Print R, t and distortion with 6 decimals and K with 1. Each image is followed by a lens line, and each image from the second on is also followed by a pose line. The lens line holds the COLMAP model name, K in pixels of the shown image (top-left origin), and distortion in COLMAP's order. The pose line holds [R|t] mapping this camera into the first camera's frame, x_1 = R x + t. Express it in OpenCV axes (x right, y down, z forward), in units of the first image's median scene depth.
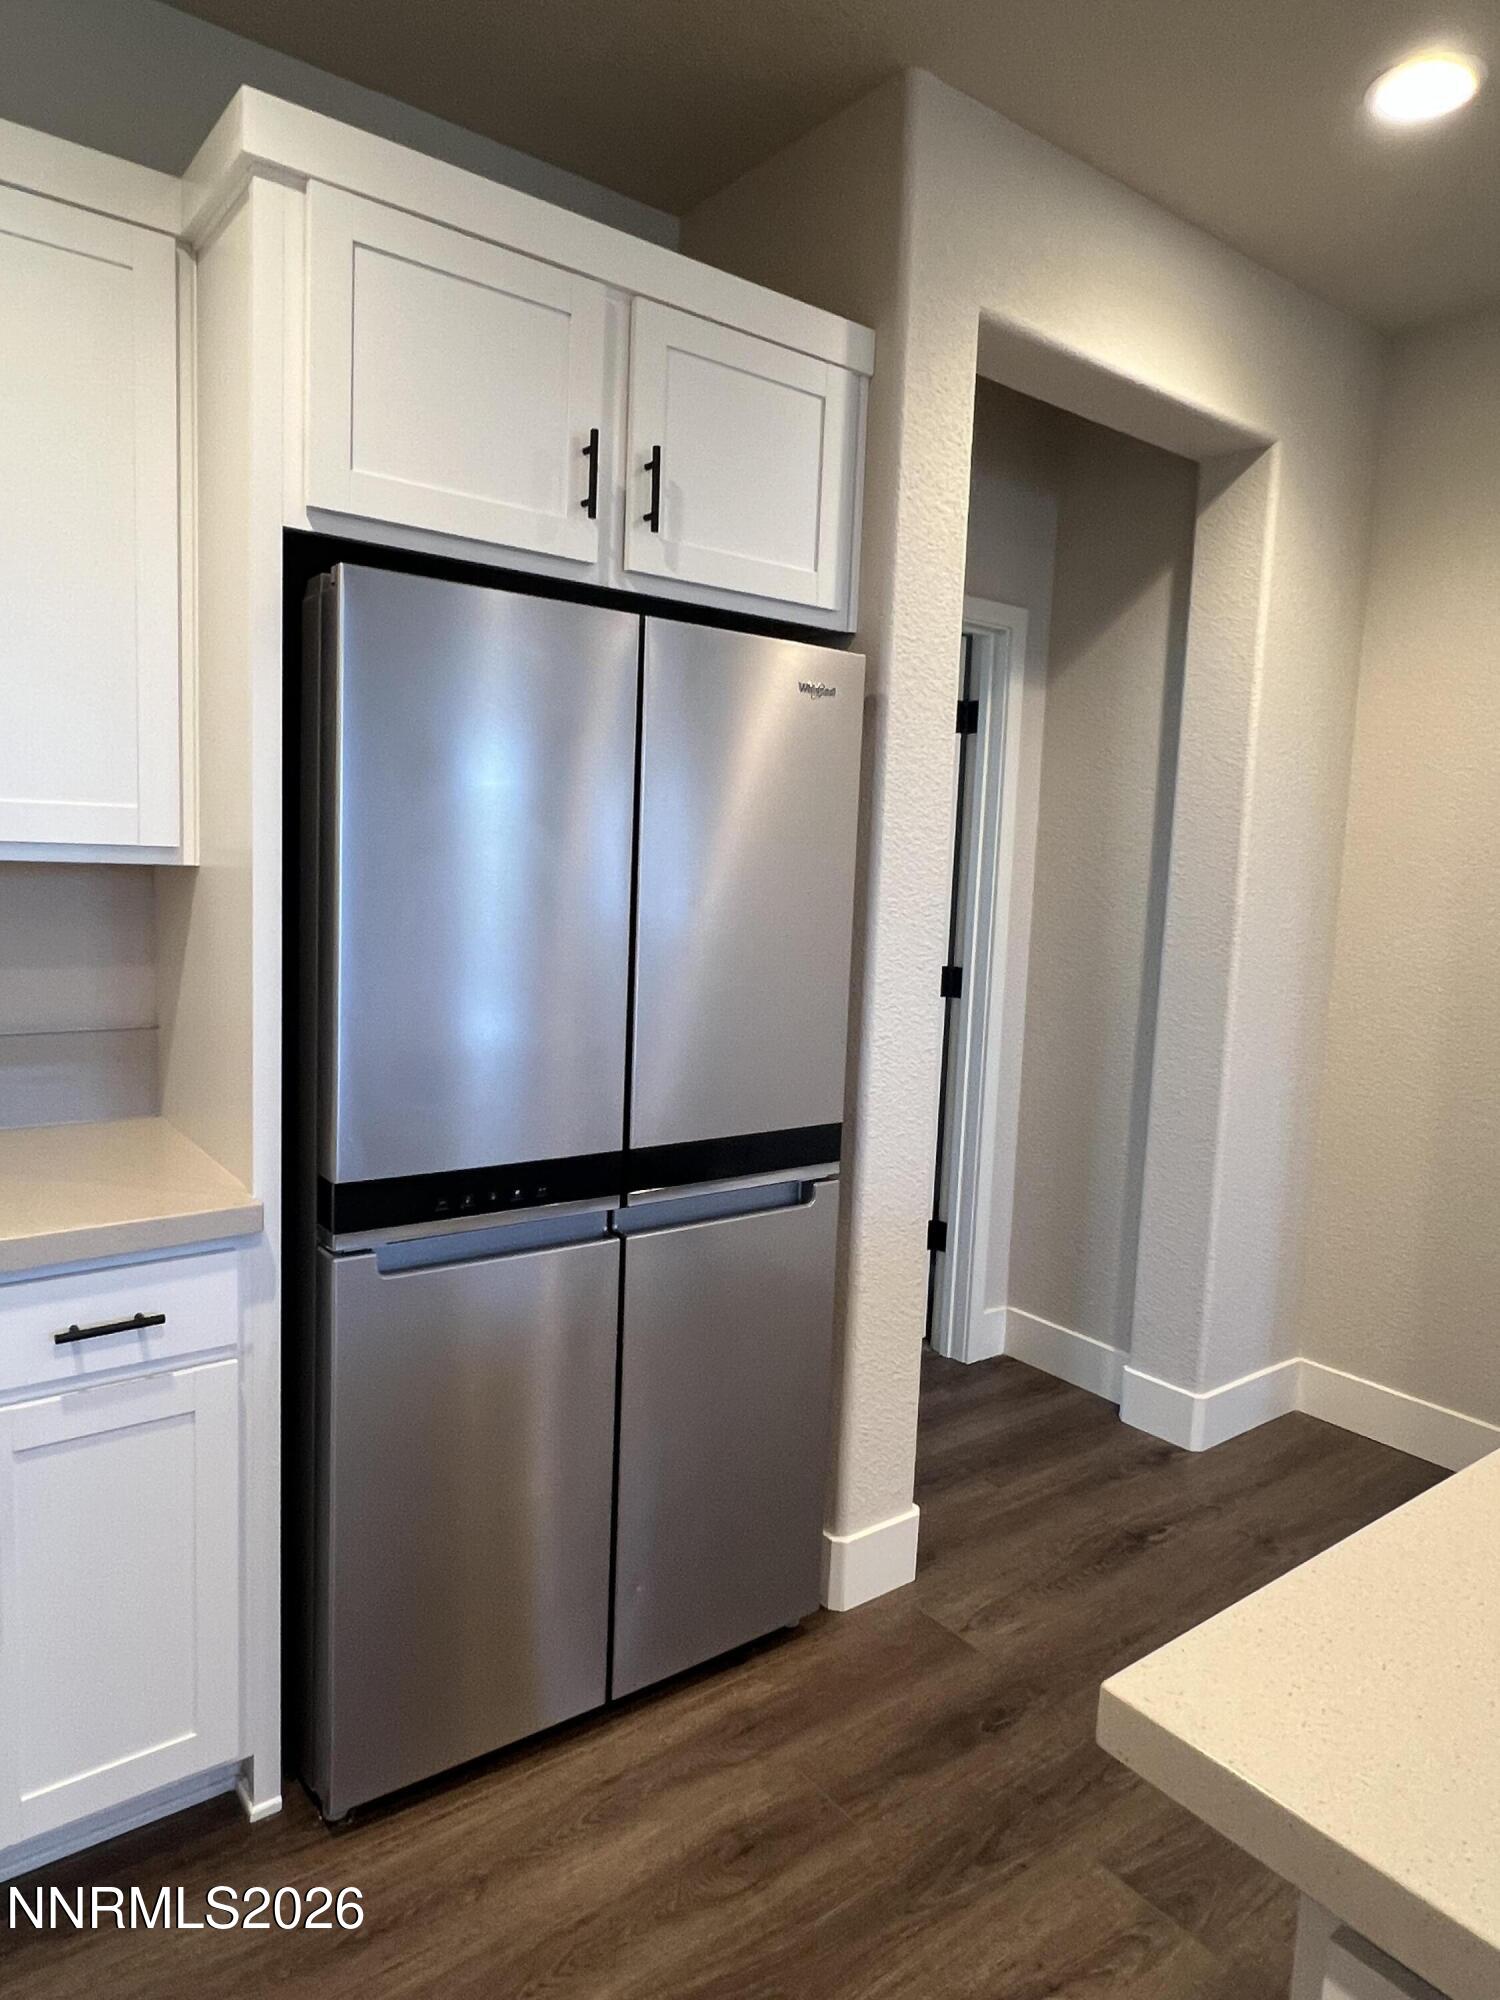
lens RADIAL K [[1253.2, 0, 740.0], [0, 1253.2, 994.5], [0, 0, 1]] dist [0.000917, -0.000729]
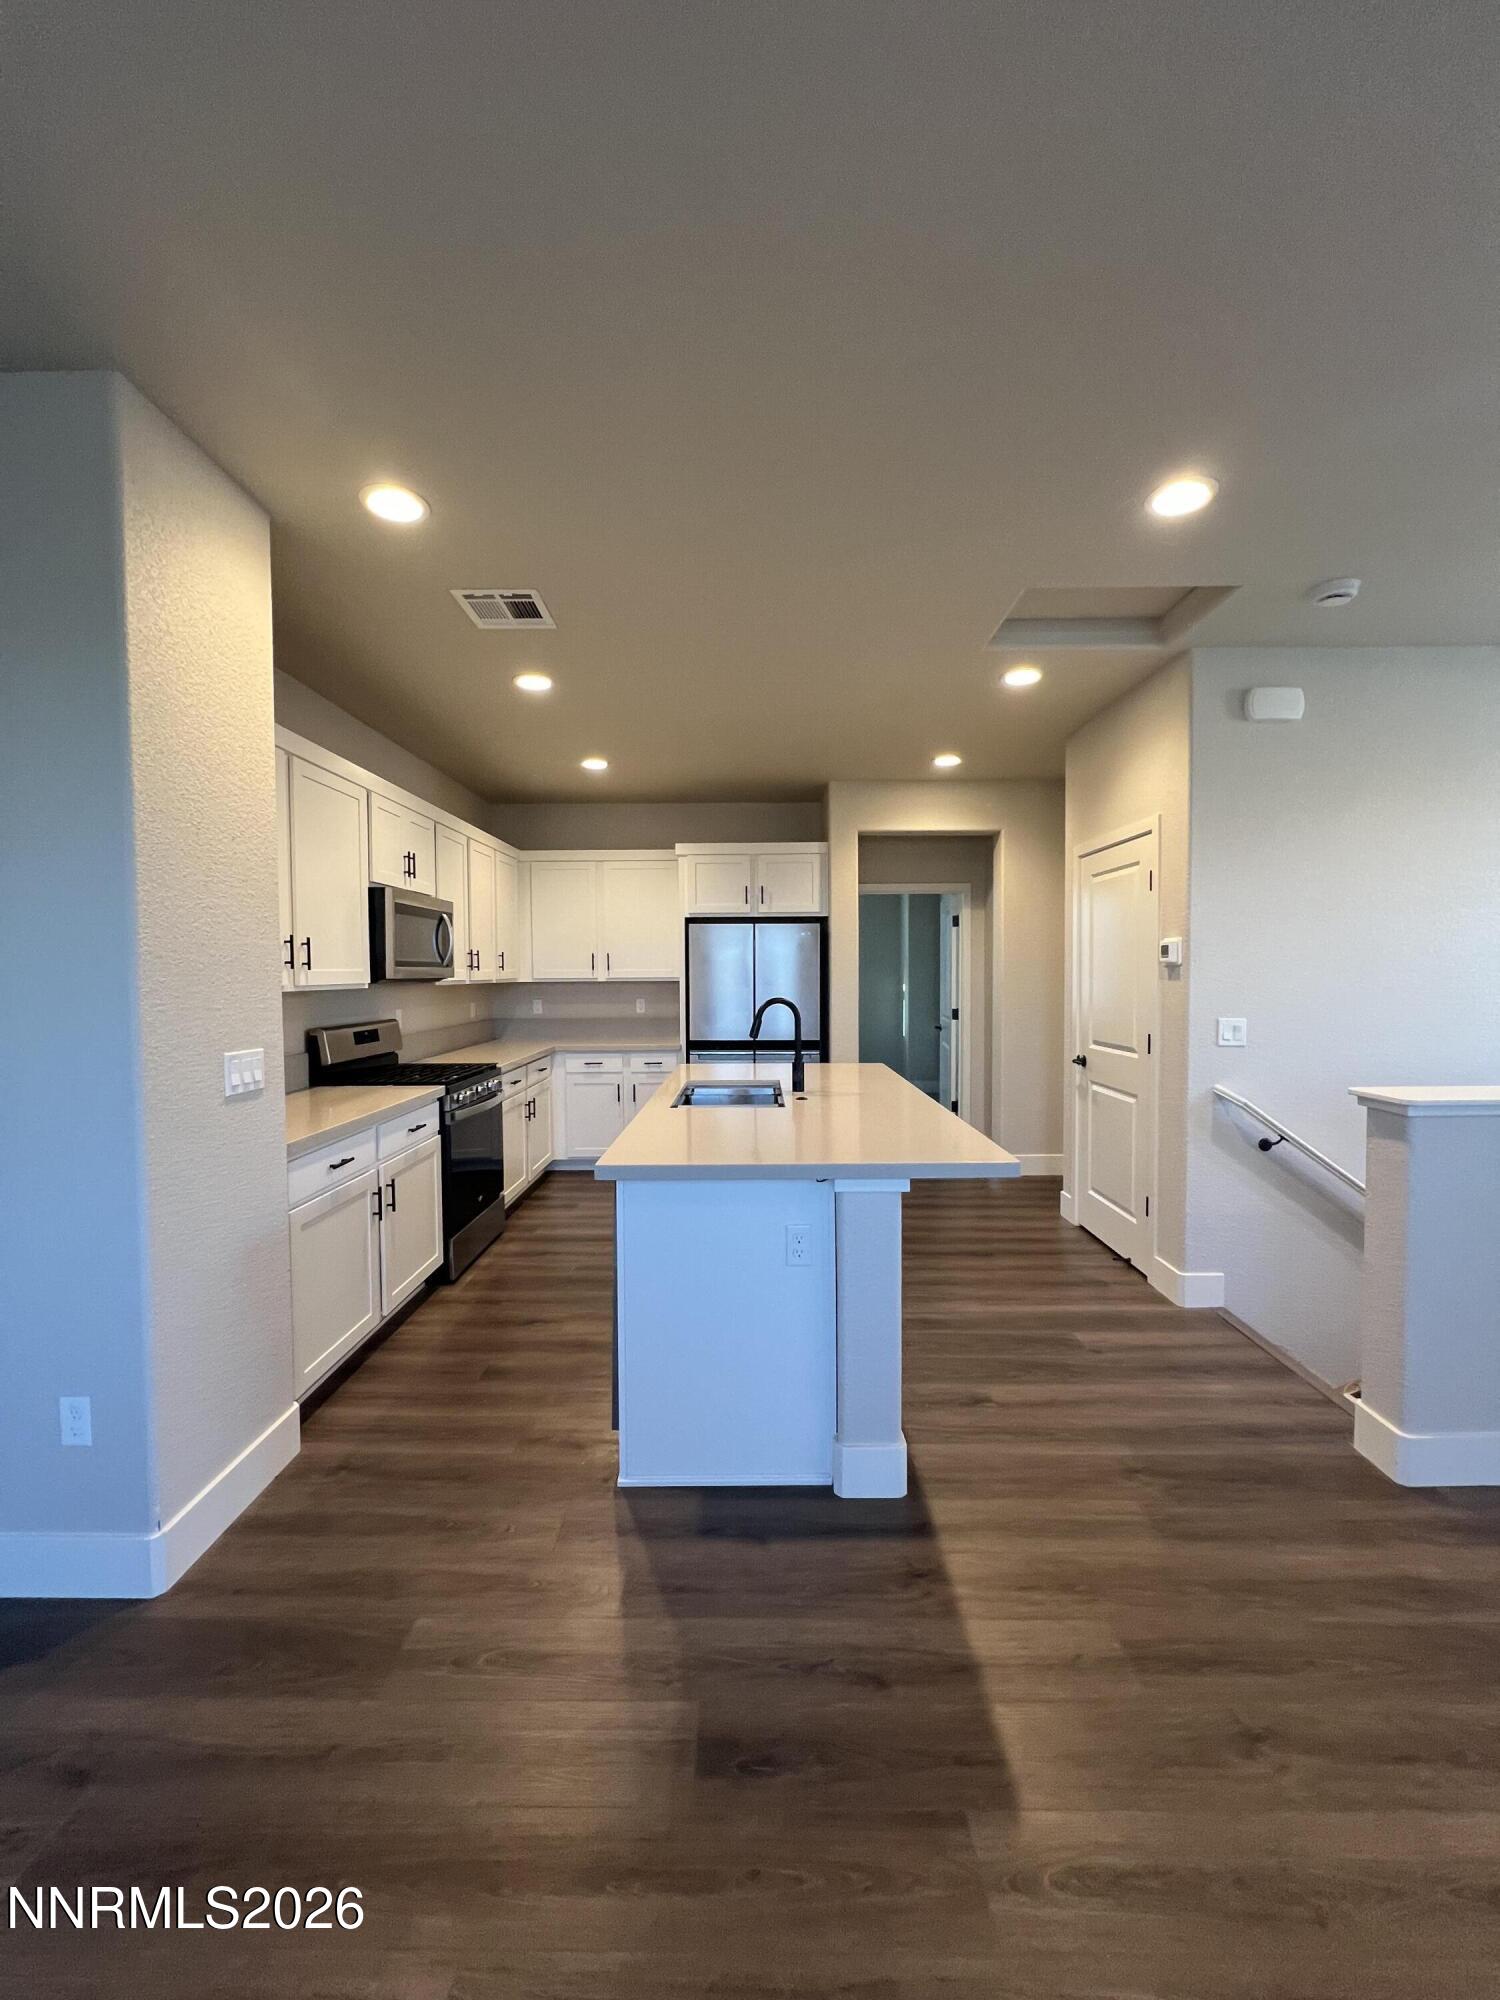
lens RADIAL K [[798.2, 0, 748.2], [0, 798.2, 1000.2], [0, 0, 1]] dist [-0.002228, -0.000054]
pose [[0.791454, -0.024177, -0.610750, 1.782607], [-0.027951, 0.996740, -0.075679, 0.215674], [0.610589, 0.076968, 0.788199, -1.388182]]
